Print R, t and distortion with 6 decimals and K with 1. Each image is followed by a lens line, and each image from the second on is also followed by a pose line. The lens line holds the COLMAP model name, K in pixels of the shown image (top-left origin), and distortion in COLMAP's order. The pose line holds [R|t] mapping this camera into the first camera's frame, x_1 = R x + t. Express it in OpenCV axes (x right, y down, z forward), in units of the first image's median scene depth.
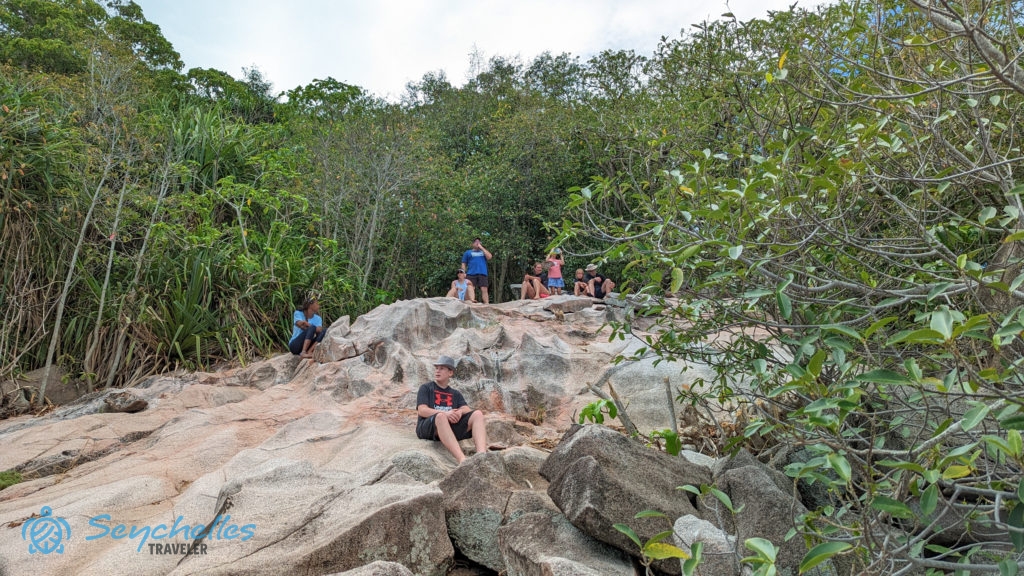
lens RADIAL K [[703.8, 0, 526.4], [0, 703.8, 278.6], [0, 0, 1]] dist [0.068652, -0.058960]
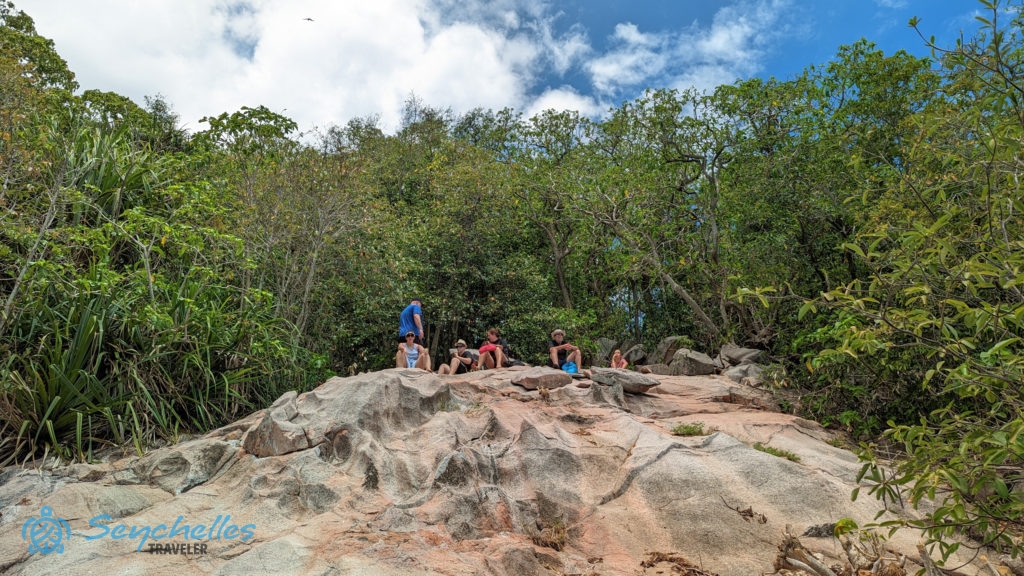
lens RADIAL K [[703.8, 0, 526.4], [0, 703.8, 278.6], [0, 0, 1]] dist [0.068652, -0.058960]
pose [[0.989405, 0.049555, 0.136465, -0.105276], [-0.037672, 0.995379, -0.088324, -0.010775], [-0.140212, 0.082247, 0.986700, 0.175751]]
